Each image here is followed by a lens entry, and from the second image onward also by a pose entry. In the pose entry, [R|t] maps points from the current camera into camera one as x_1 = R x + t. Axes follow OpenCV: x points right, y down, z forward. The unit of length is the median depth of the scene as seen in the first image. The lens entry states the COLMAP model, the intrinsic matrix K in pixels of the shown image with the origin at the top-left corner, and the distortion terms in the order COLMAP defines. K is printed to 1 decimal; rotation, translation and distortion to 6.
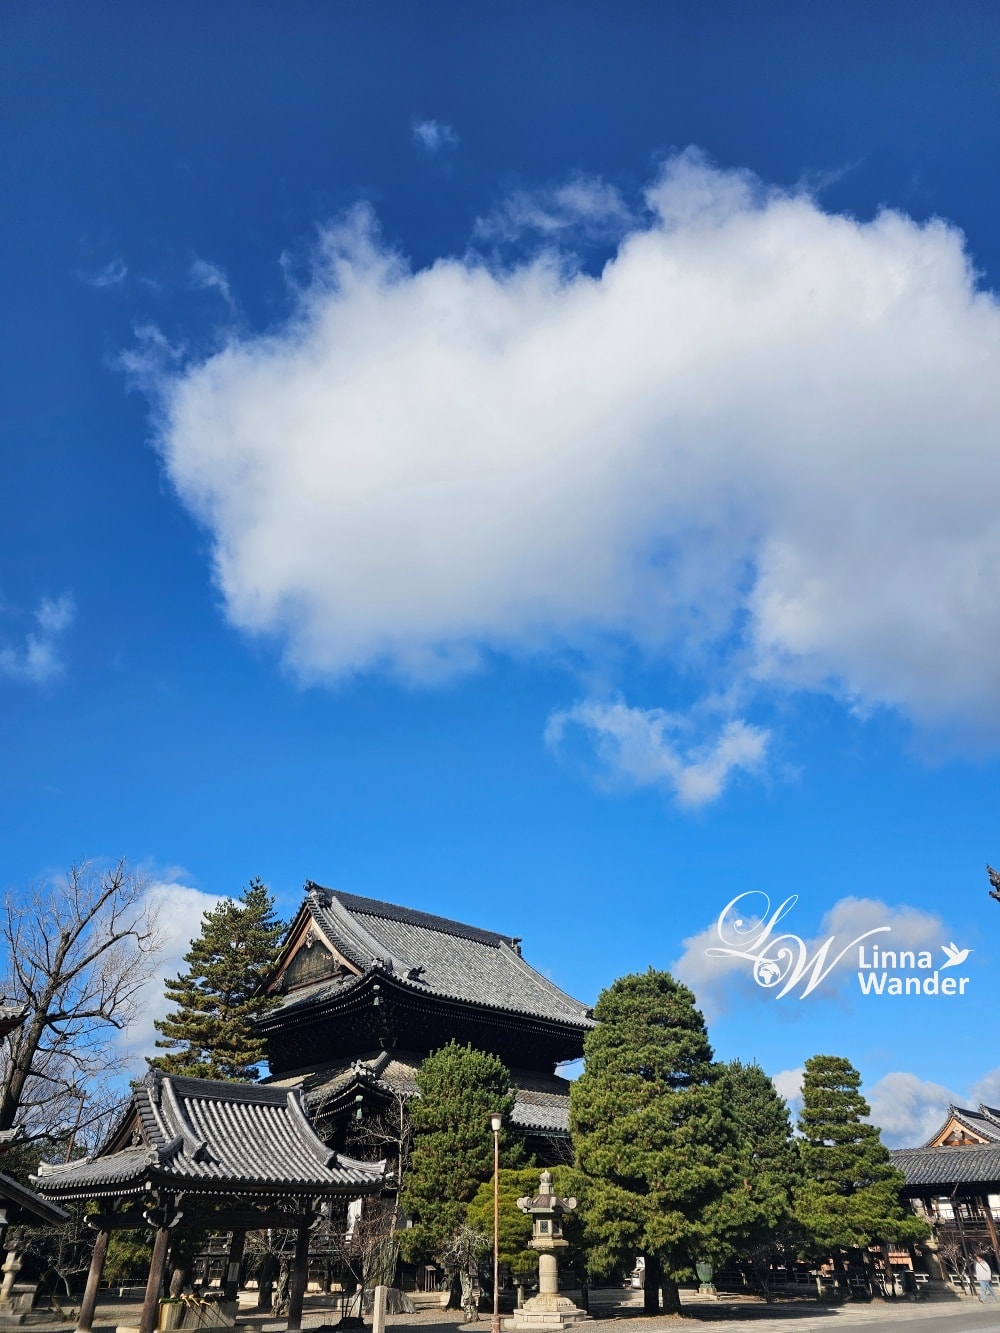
lens RADIAL K [[864.7, 0, 500.0], [0, 864.7, 666.5], [0, 0, 1]] dist [0.001037, -0.004275]
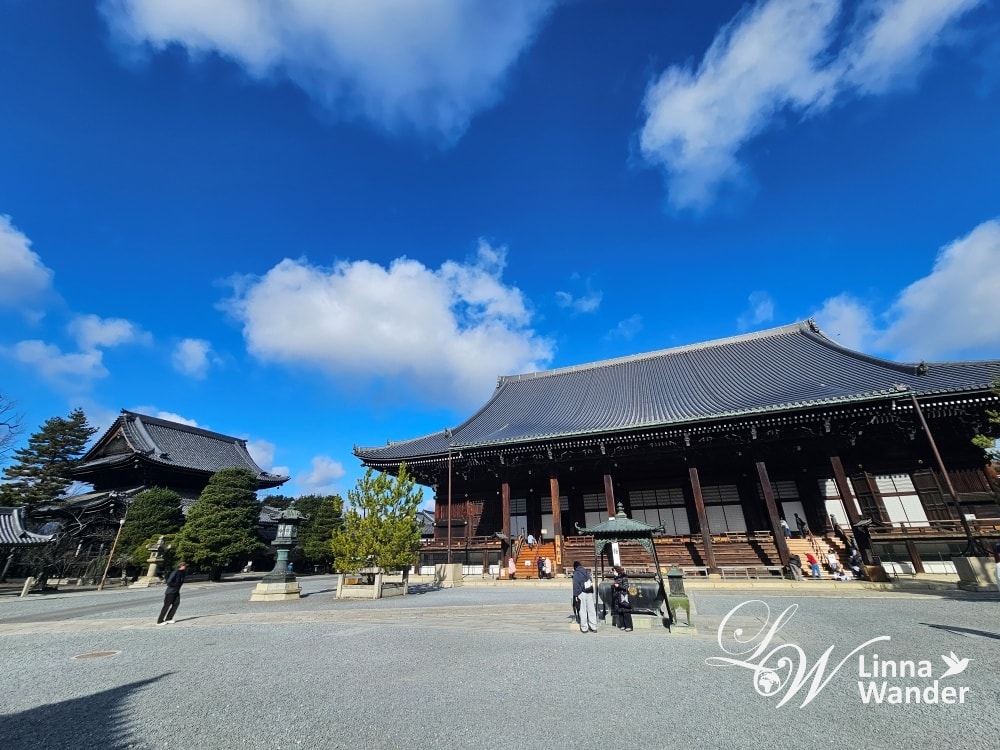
lens RADIAL K [[392.1, 0, 500.0], [0, 392.1, 375.0], [0, 0, 1]] dist [0.000513, -0.000015]
pose [[0.909537, 0.160366, 0.383438, 0.323459], [-0.218866, 0.969089, 0.113861, -0.202351], [-0.353327, -0.187482, 0.916521, -0.299668]]
